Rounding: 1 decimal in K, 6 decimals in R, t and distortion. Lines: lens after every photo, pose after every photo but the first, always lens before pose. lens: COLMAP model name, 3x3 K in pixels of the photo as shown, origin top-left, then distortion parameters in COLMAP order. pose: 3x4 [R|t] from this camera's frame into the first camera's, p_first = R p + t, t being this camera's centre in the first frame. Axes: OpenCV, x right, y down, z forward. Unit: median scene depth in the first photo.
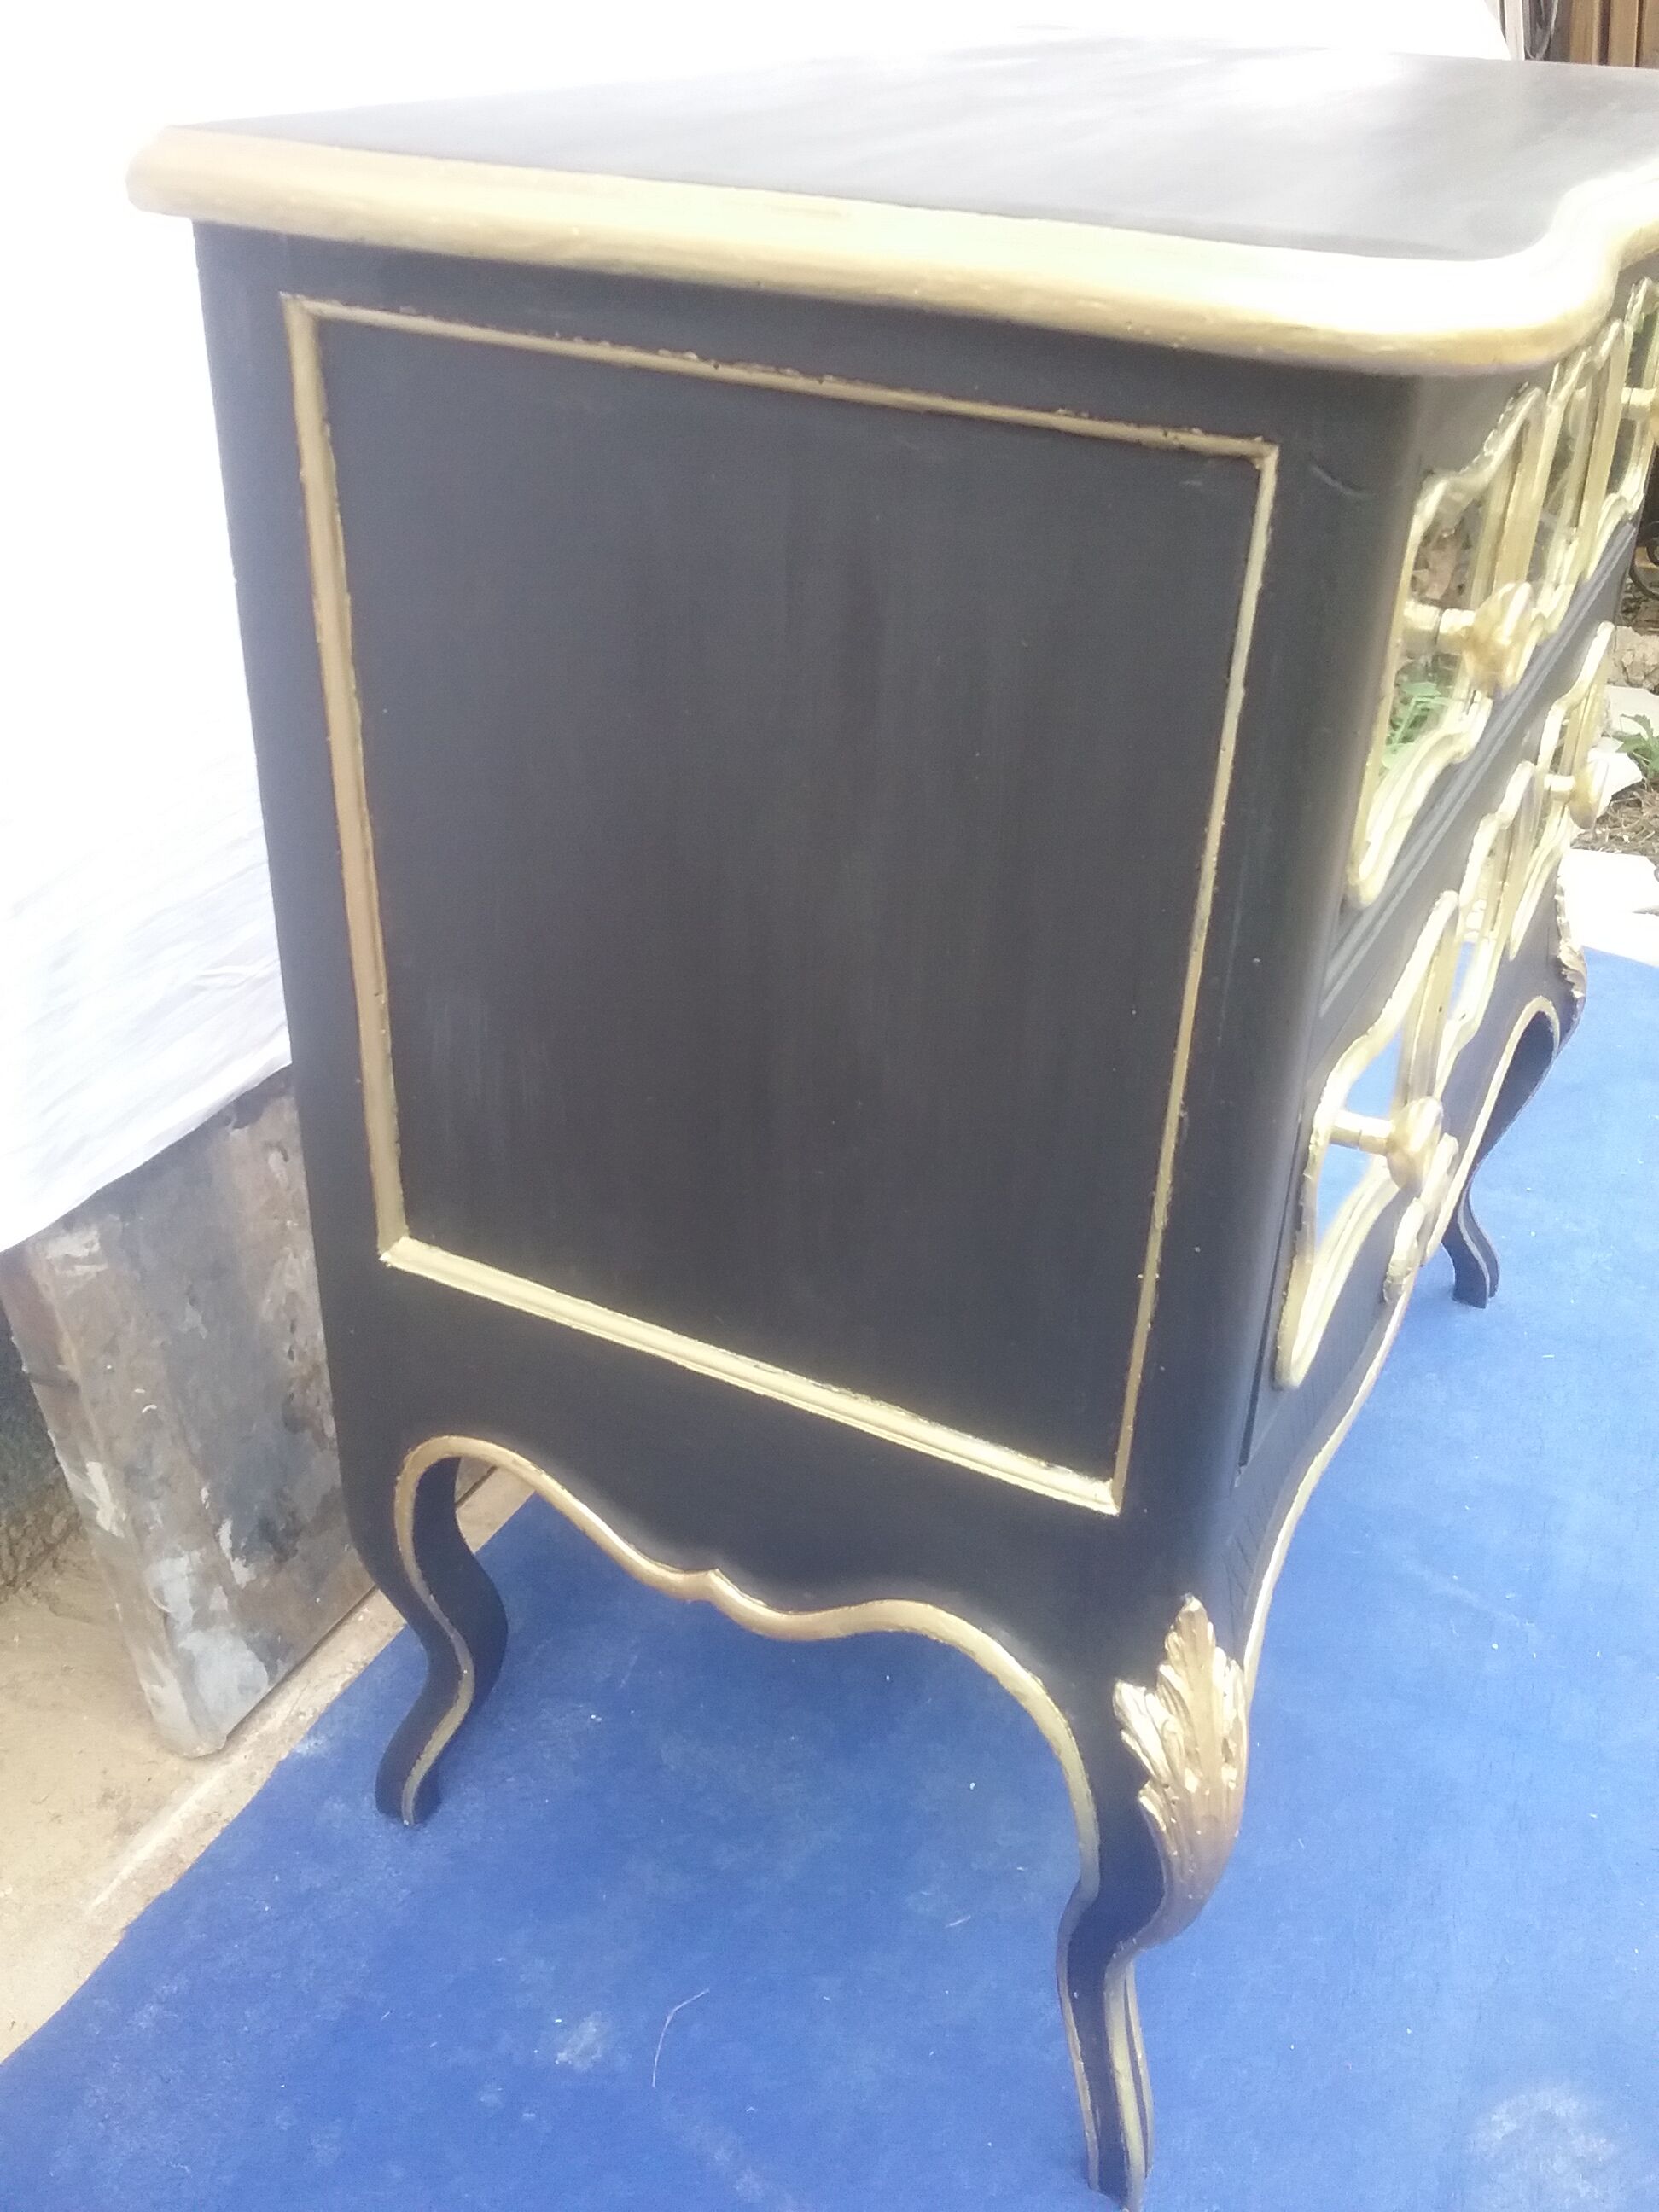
lens RADIAL K [[2092.9, 0, 830.6], [0, 2092.9, 1126.0], [0, 0, 1]] dist [0.073133, -0.149372]
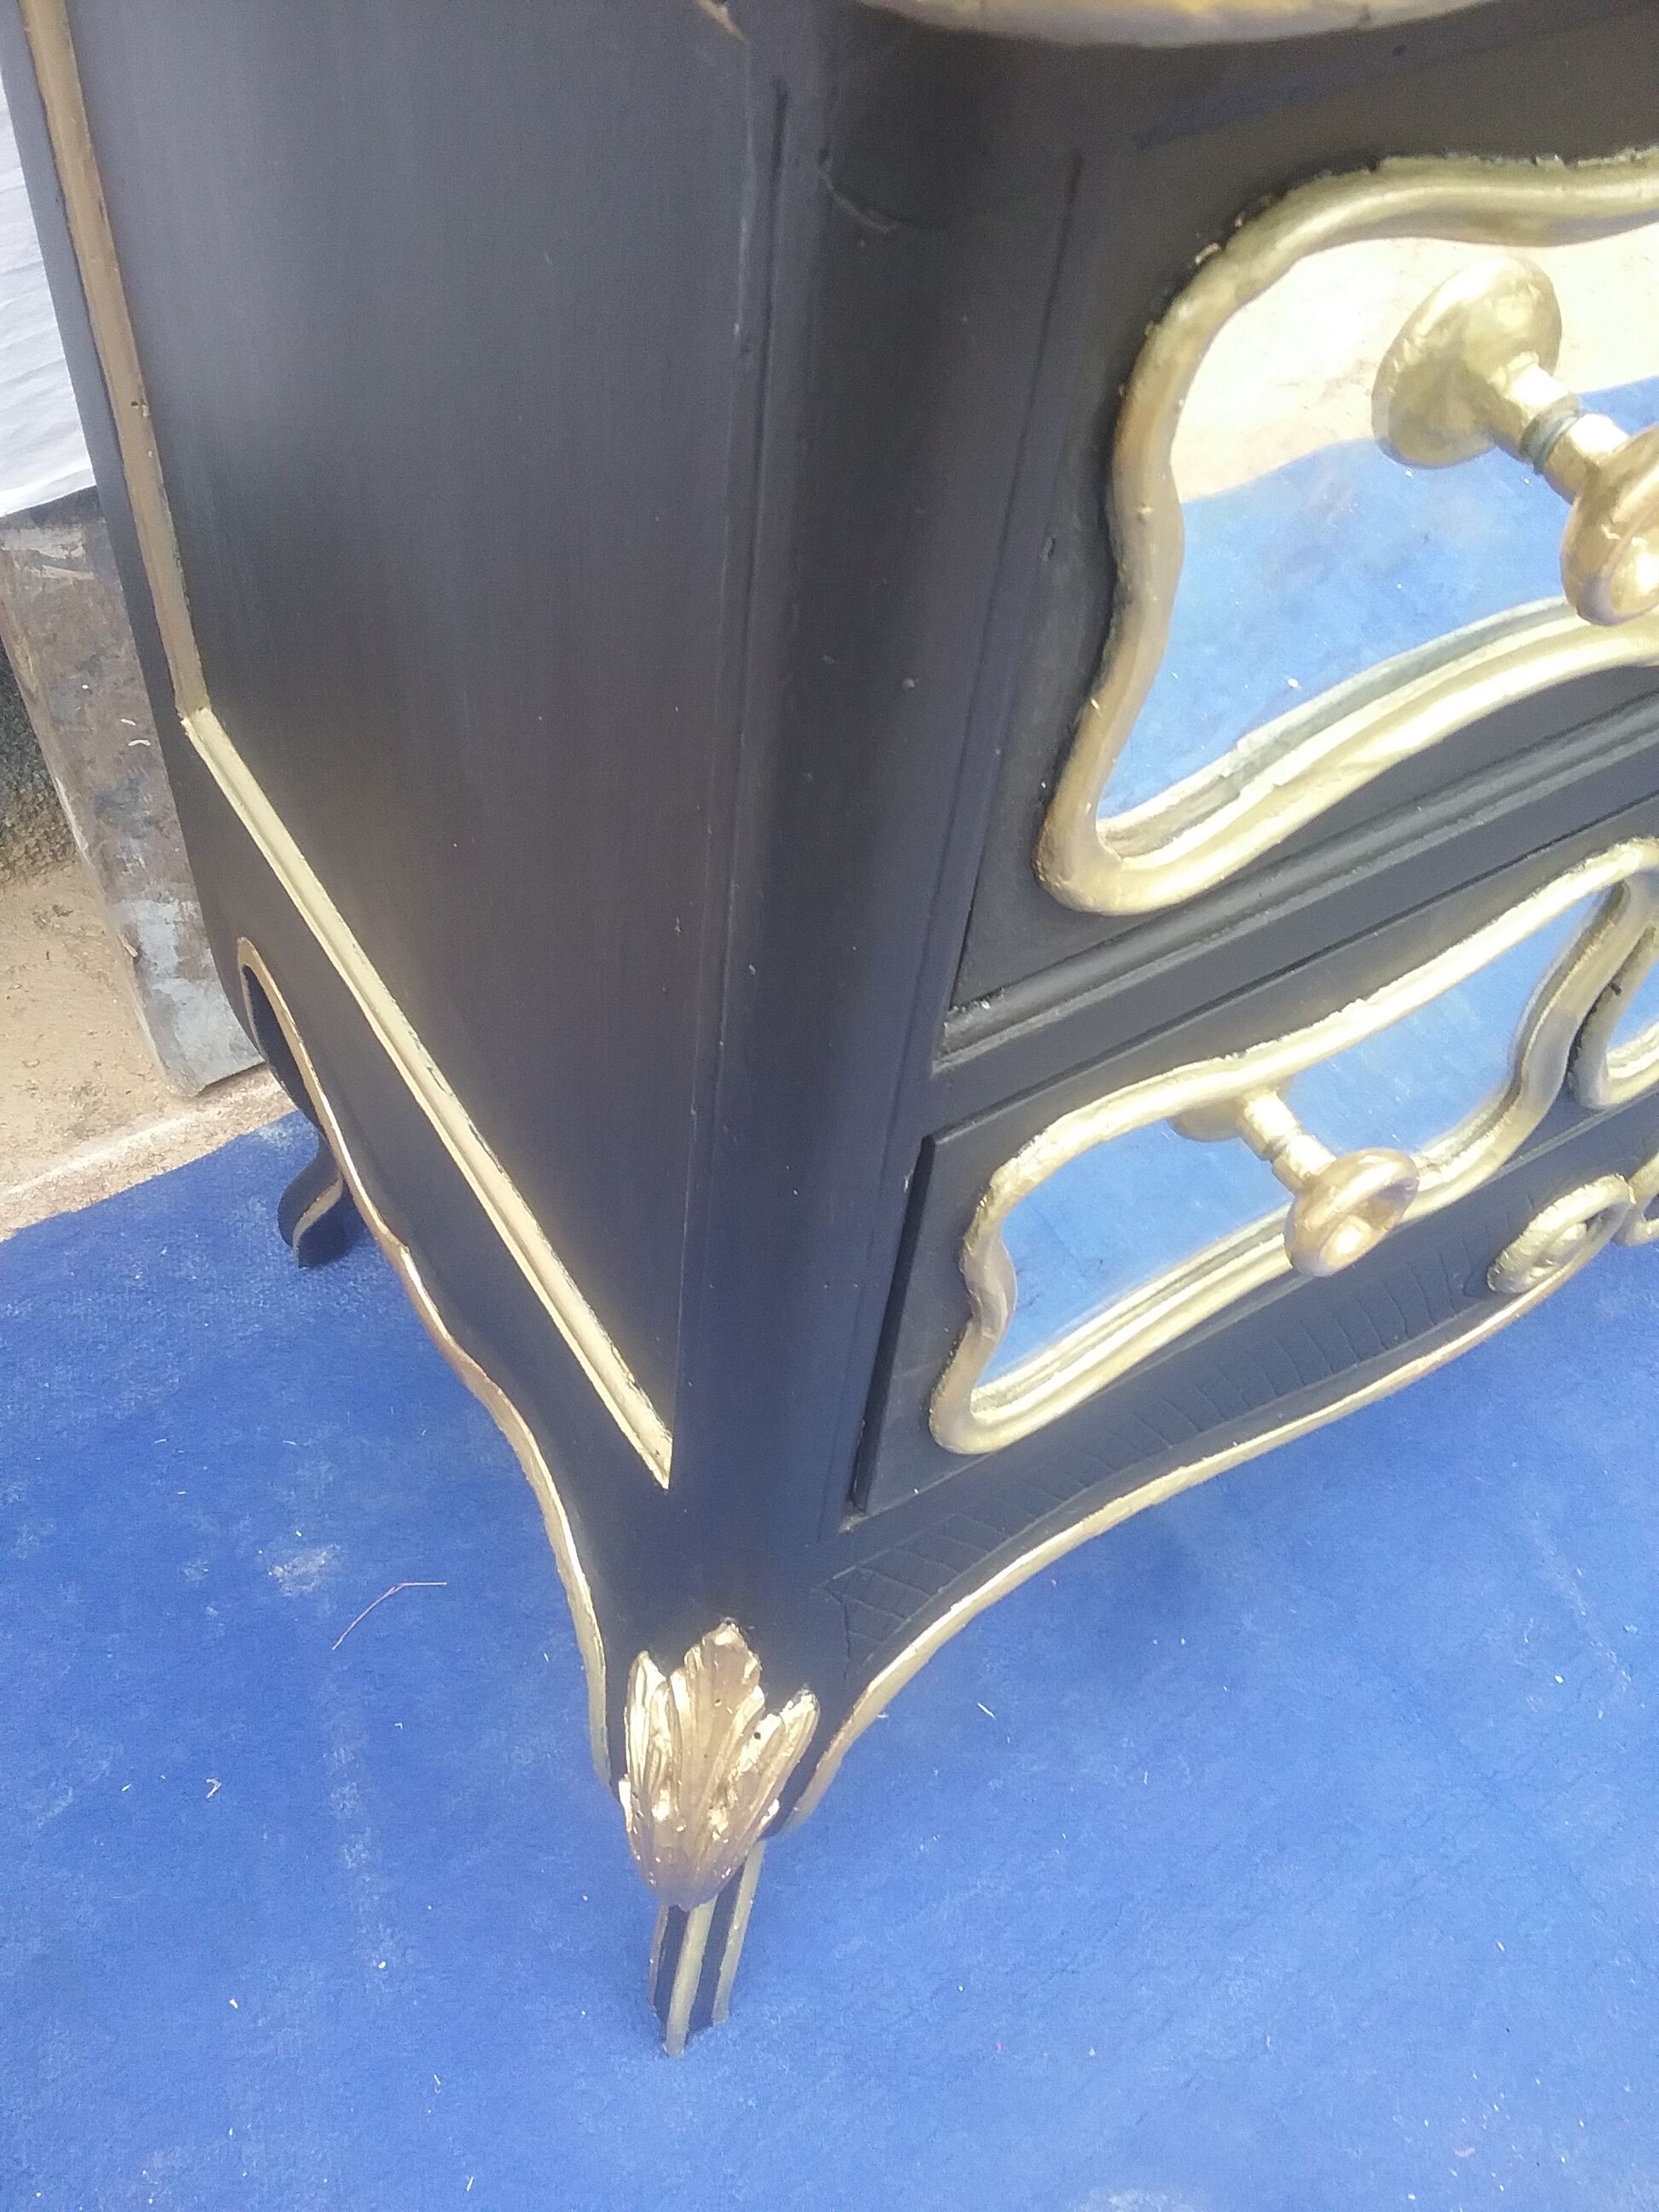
lens RADIAL K [[2092.9, 0, 830.6], [0, 2092.9, 1126.0], [0, 0, 1]] dist [0.073133, -0.149372]
pose [[0.857580, 0.434036, -0.275989, 0.239199], [-0.312723, 0.865998, 0.390194, -0.162638], [0.408364, -0.248314, 0.878396, 0.301164]]
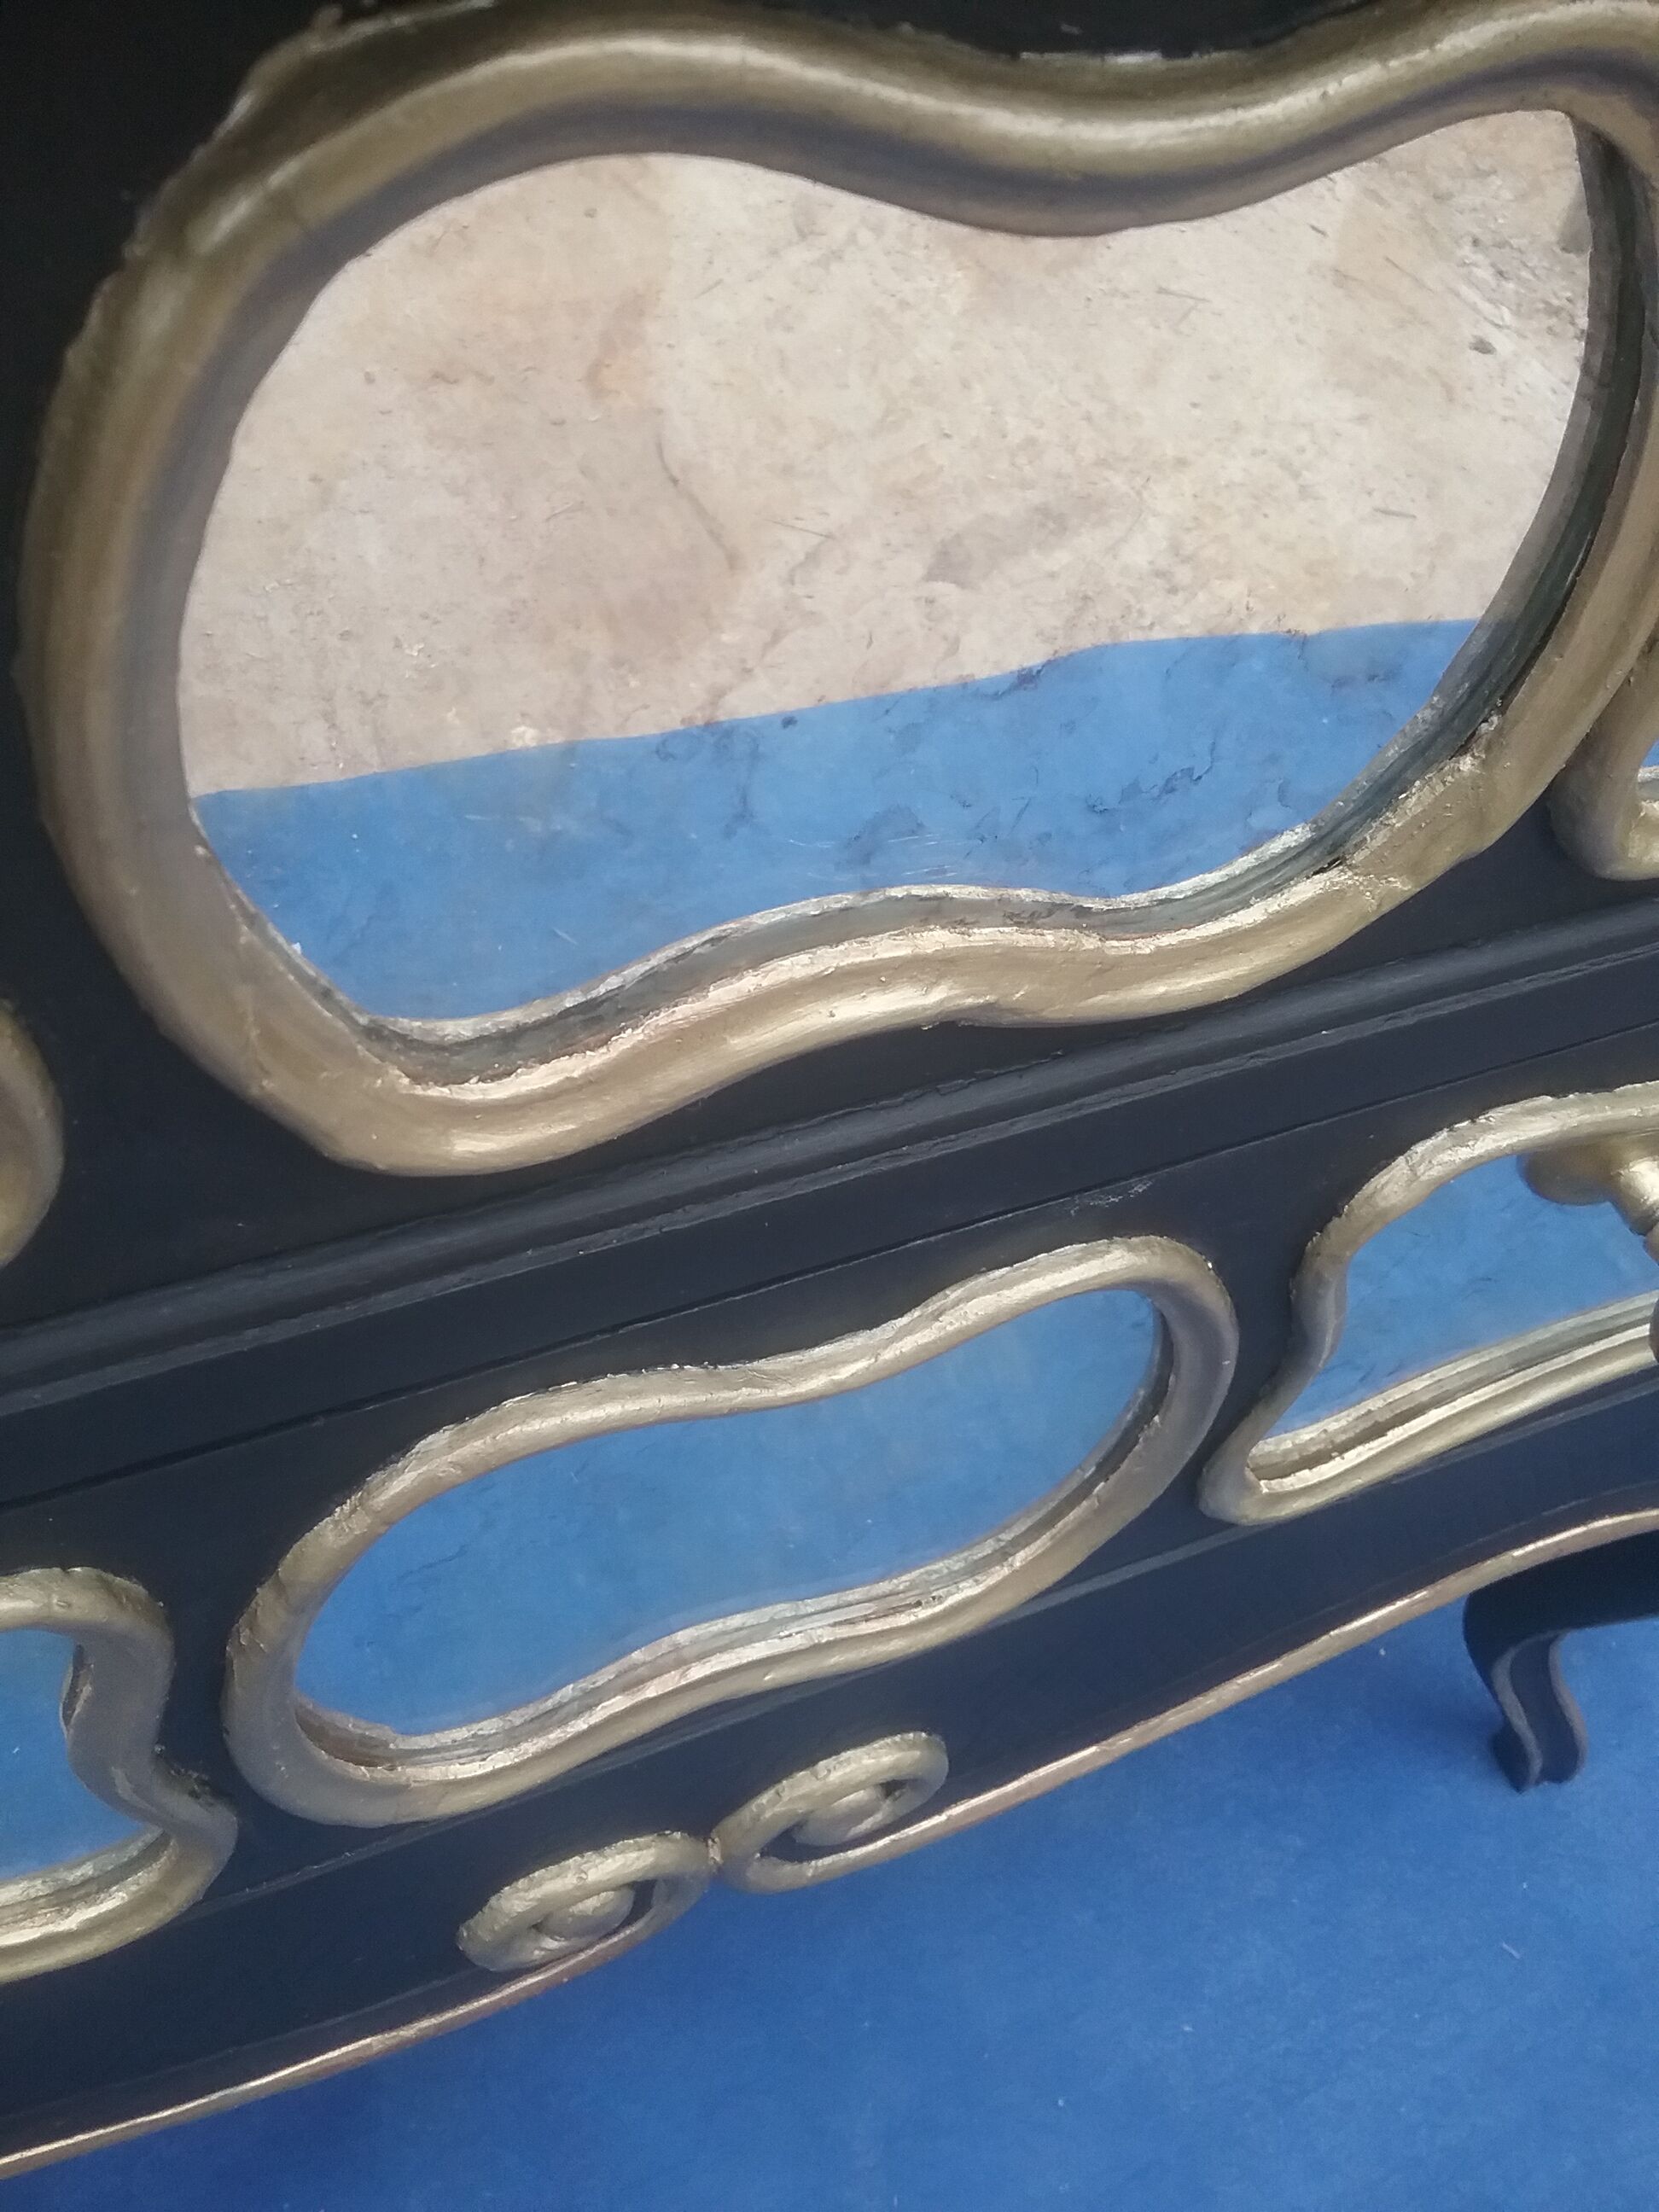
lens RADIAL K [[2088.0, 0, 867.4], [0, 2088.0, 1102.3], [0, 0, 1]] dist [0.109070, -0.244833]
pose [[0.758297, 0.551194, -0.348096, 0.379579], [-0.418684, 0.821055, 0.388036, -0.288653], [0.499689, -0.148504, 0.853380, 0.644819]]
